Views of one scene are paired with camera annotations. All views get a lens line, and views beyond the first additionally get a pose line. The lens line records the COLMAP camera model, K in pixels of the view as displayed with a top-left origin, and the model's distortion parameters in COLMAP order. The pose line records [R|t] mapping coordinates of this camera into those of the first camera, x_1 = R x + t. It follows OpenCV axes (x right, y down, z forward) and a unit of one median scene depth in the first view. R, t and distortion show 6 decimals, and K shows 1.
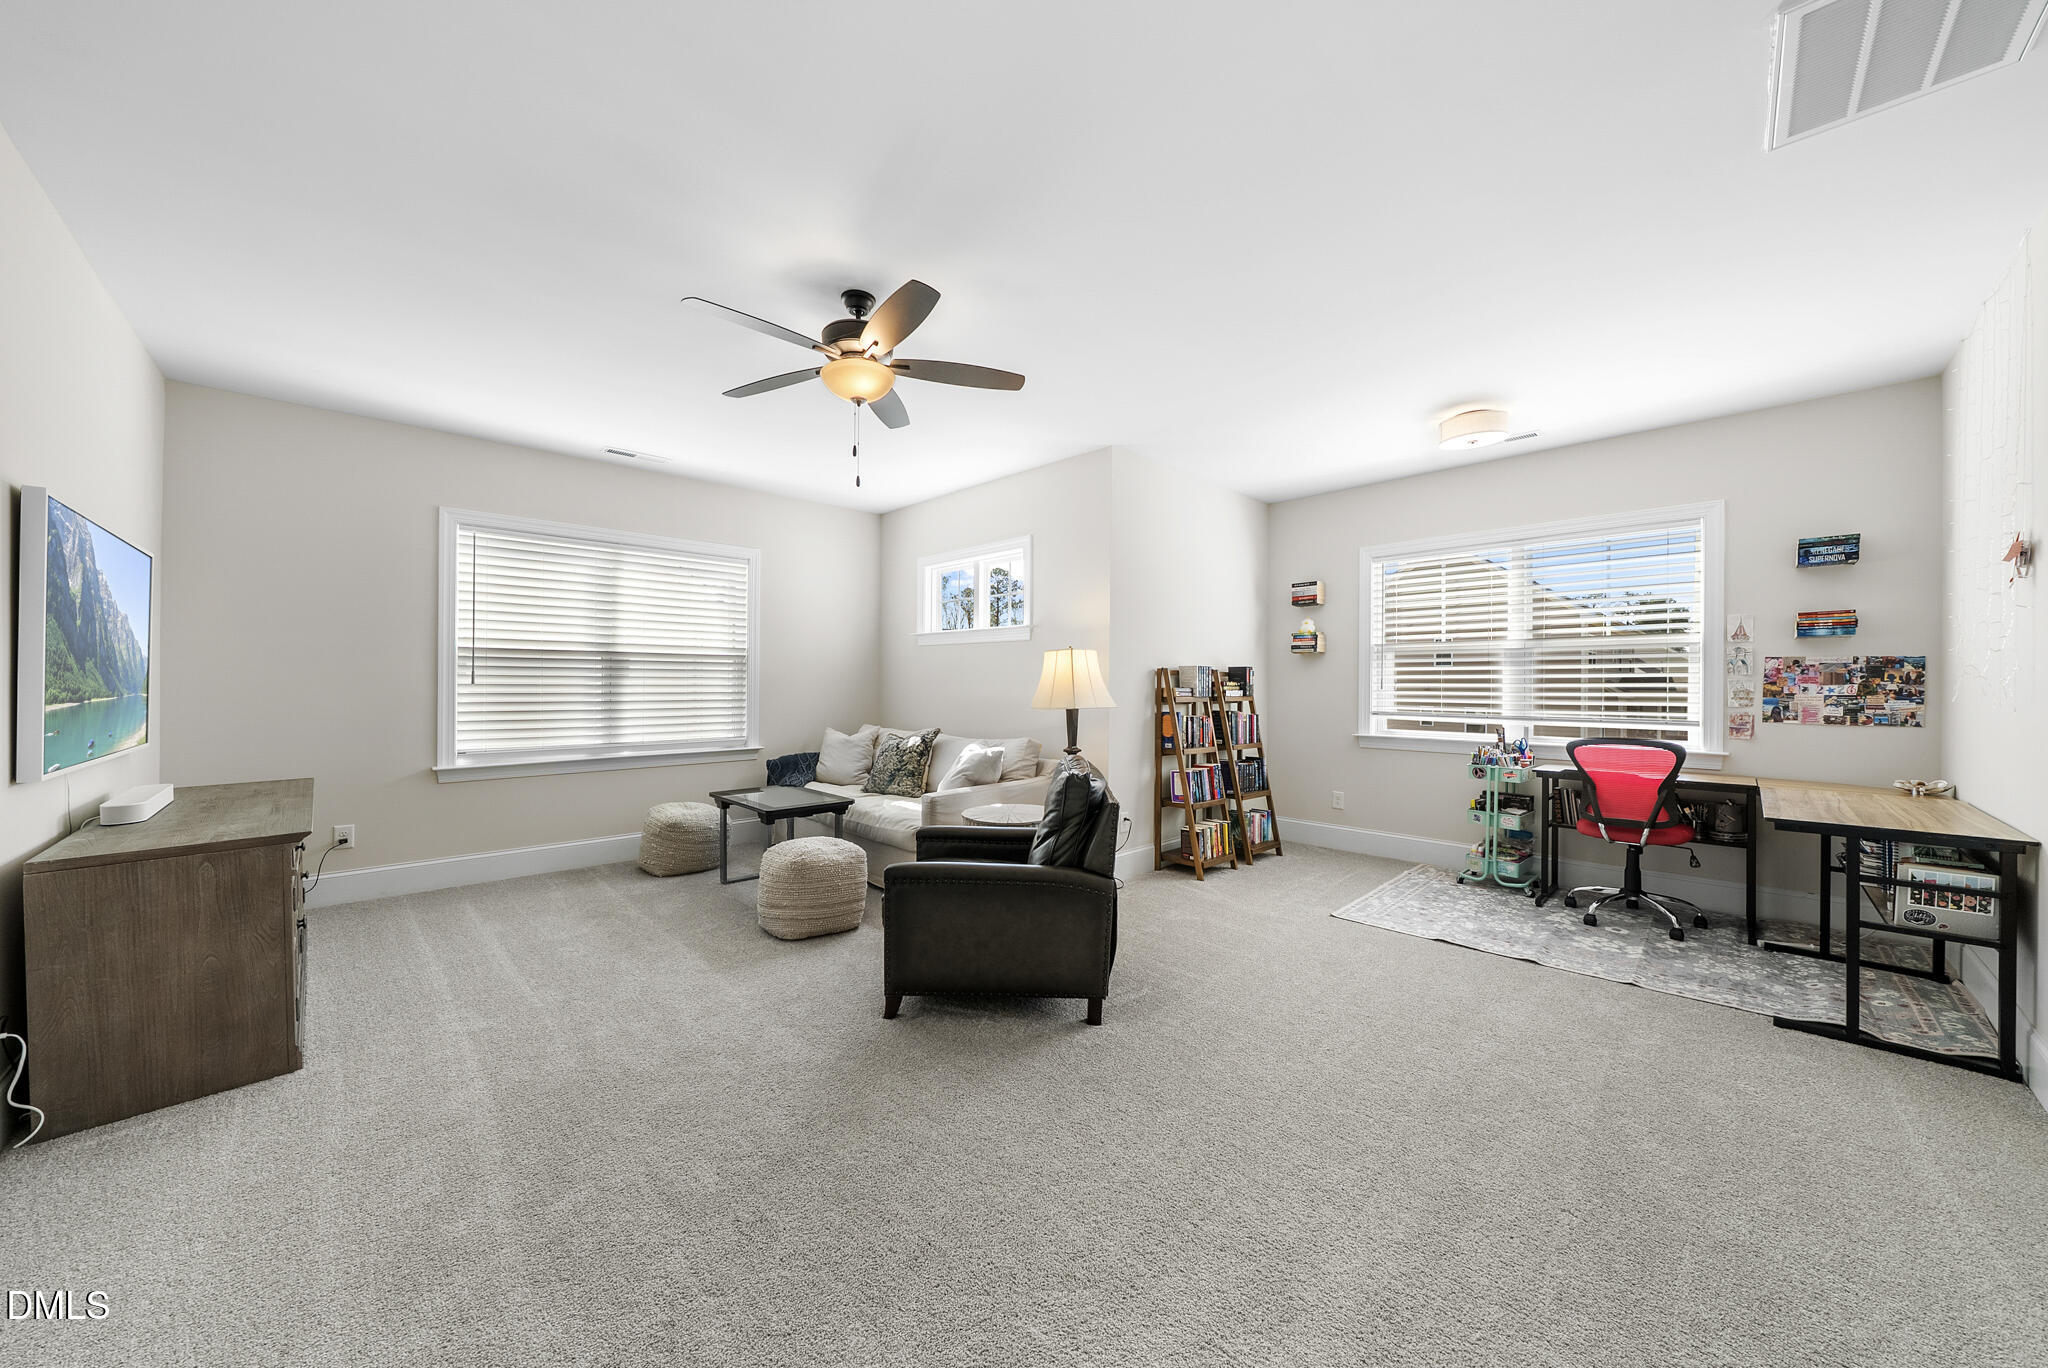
lens RADIAL K [[702.4, 0, 1019.1], [0, 702.4, 691.5], [0, 0, 1]] dist [-0.008451, 0.000233]
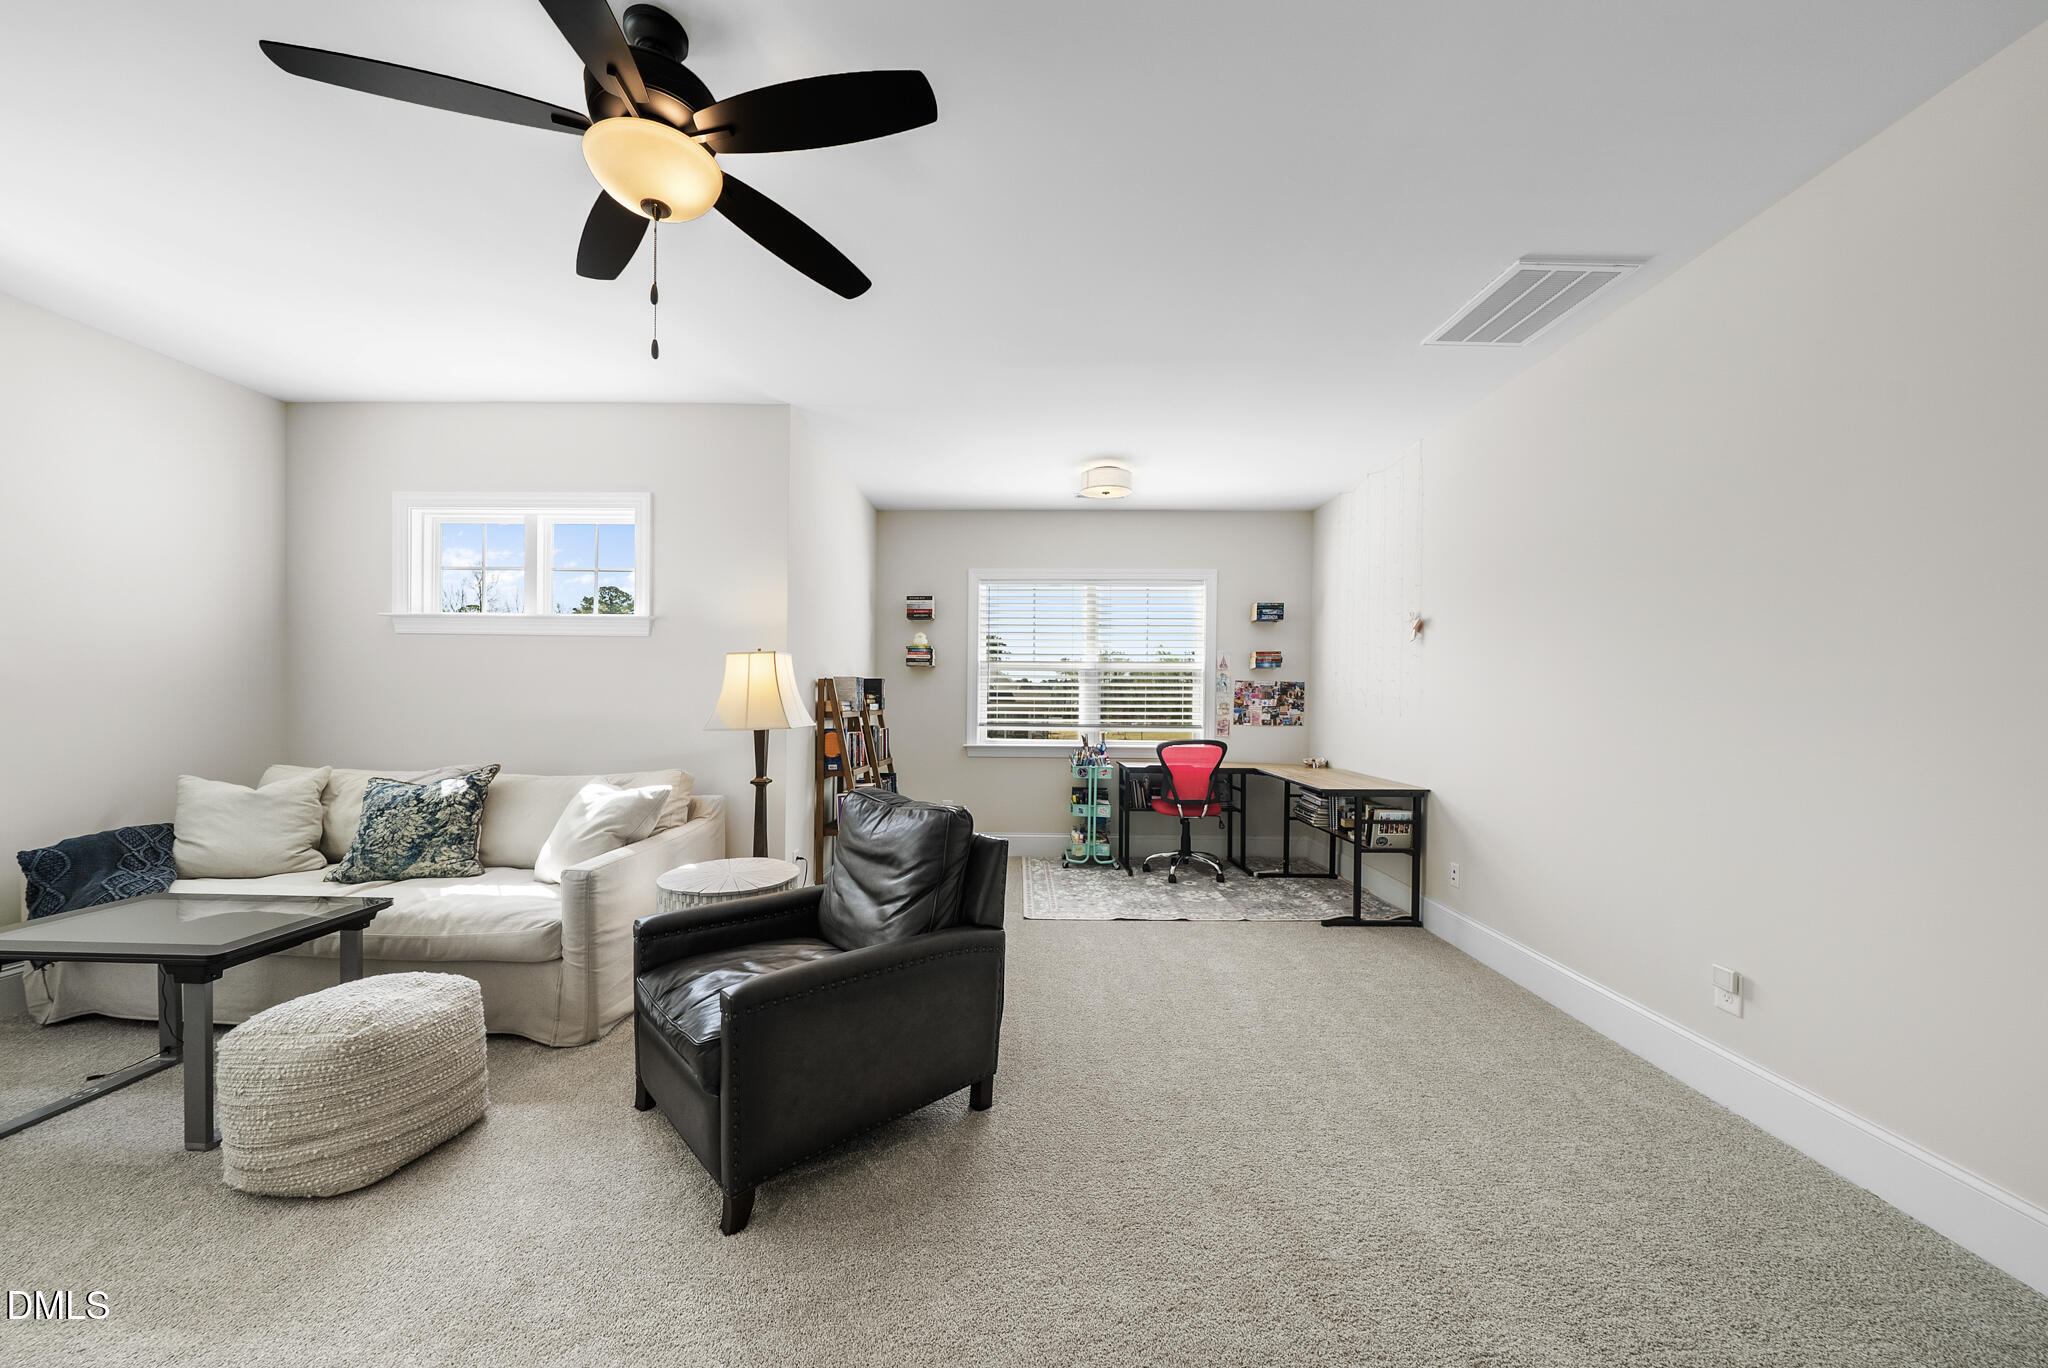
lens RADIAL K [[707.4, 0, 1018.6], [0, 707.4, 715.1], [0, 0, 1]] dist [-0.007780, -0.000036]
pose [[0.705799, -0.014678, 0.708260, -0.314100], [0.001736, 0.999818, 0.018990, -0.005470], [-0.708410, -0.012174, 0.705696, 0.268269]]
